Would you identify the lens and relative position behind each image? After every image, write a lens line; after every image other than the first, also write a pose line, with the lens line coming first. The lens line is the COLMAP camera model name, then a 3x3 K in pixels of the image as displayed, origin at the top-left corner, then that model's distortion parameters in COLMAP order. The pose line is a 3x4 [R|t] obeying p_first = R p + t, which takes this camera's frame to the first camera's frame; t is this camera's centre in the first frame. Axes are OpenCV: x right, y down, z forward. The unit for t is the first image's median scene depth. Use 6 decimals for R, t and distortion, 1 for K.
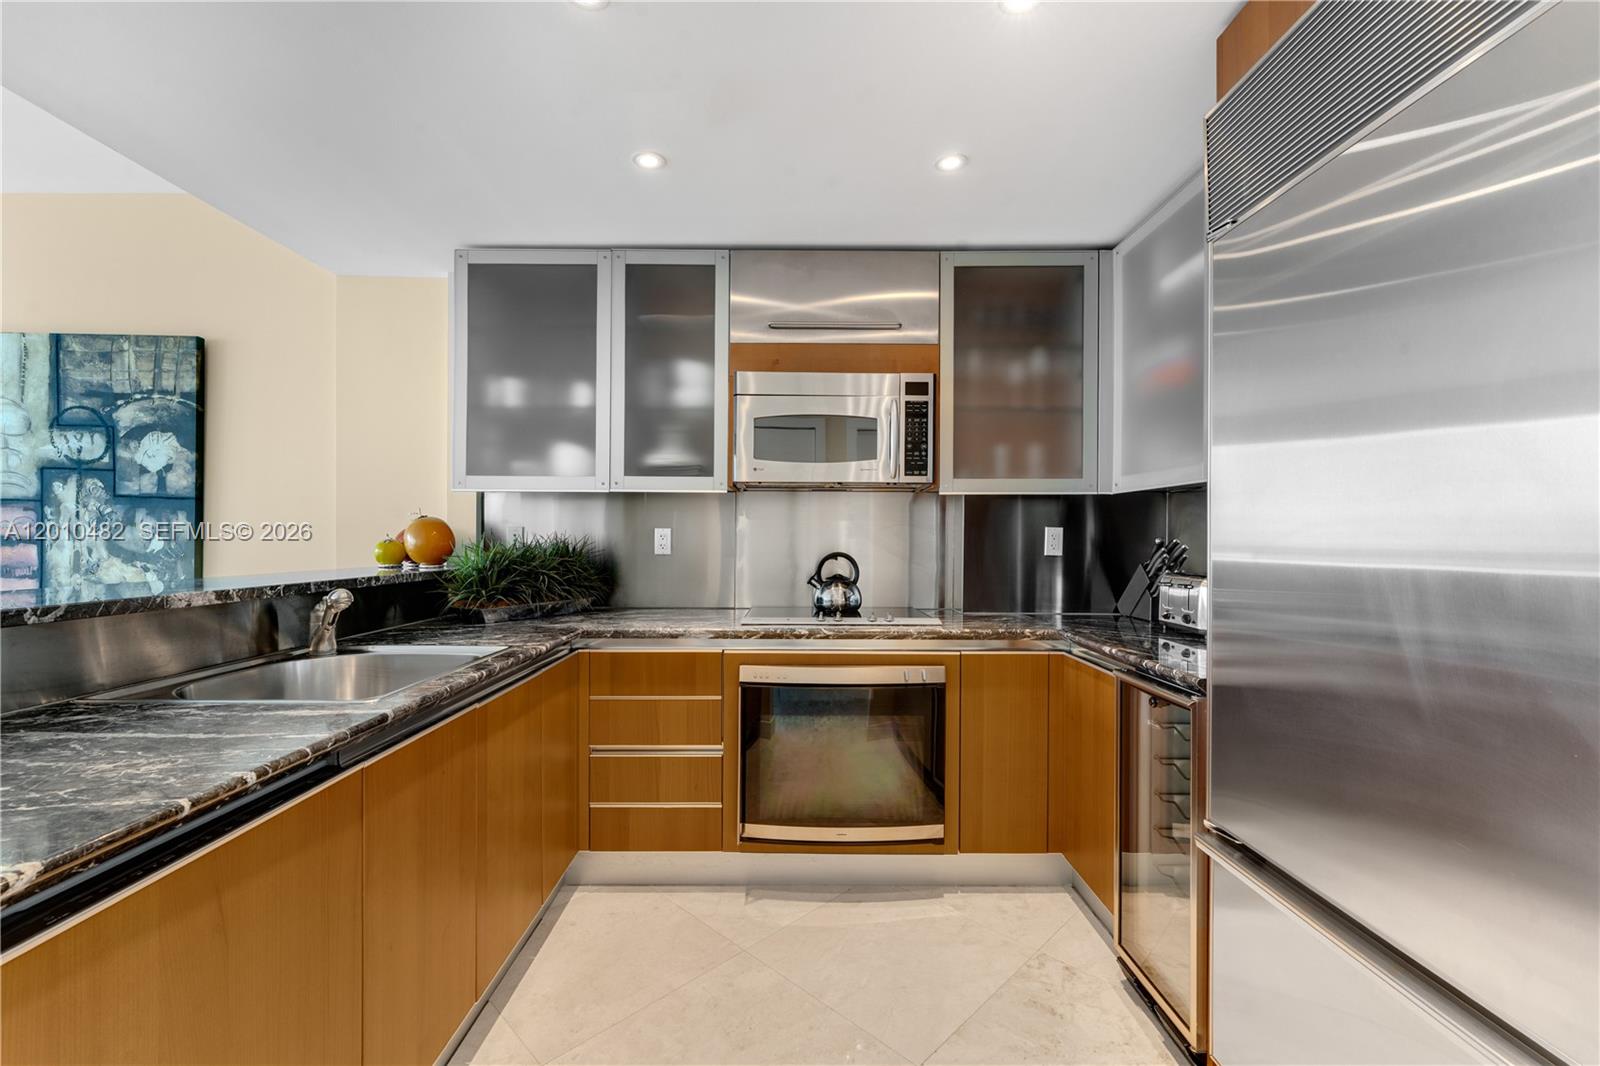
lens RADIAL K [[658.6, 0, 788.1], [0, 658.6, 534.6], [0, 0, 1]] dist [0.000970, 0.000117]
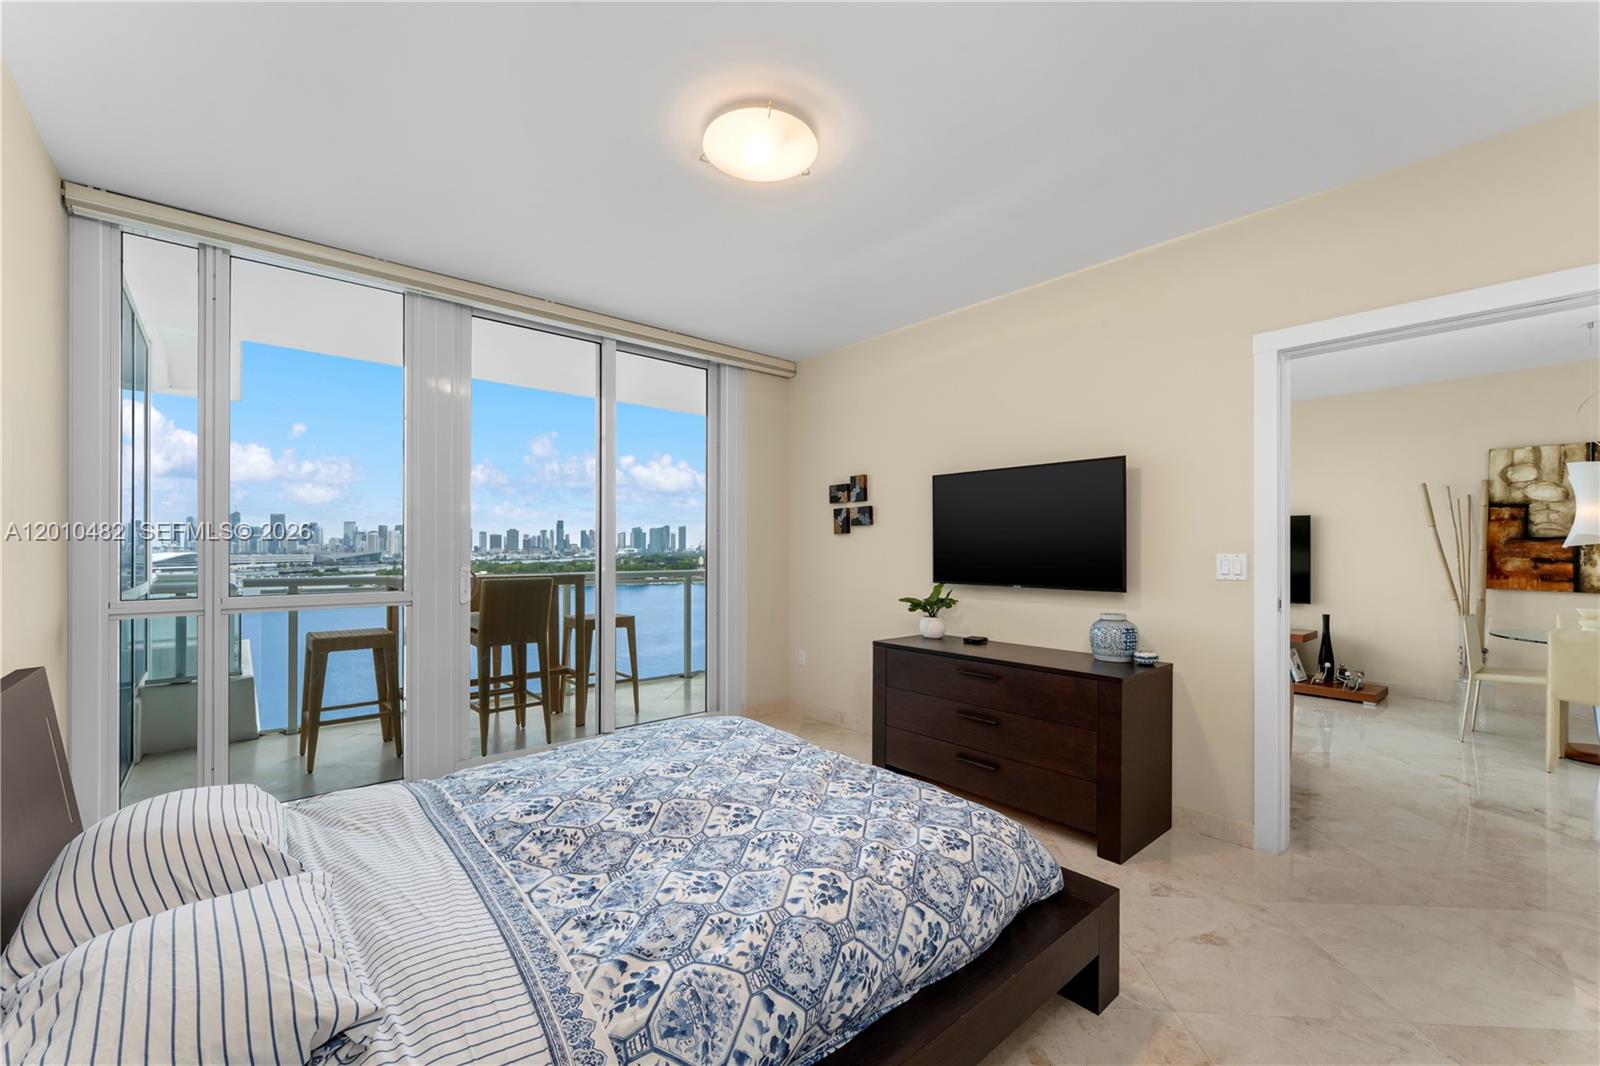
lens RADIAL K [[653.4, 0, 789.7], [0, 653.4, 547.0], [0, 0, 1]] dist [-0.001146, 0.000450]
pose [[0.651750, -0.004133, -0.758422, -1.186814], [0.004562, 0.999988, -0.001530, -0.034798], [0.758420, -0.002463, 0.651762, -1.740987]]
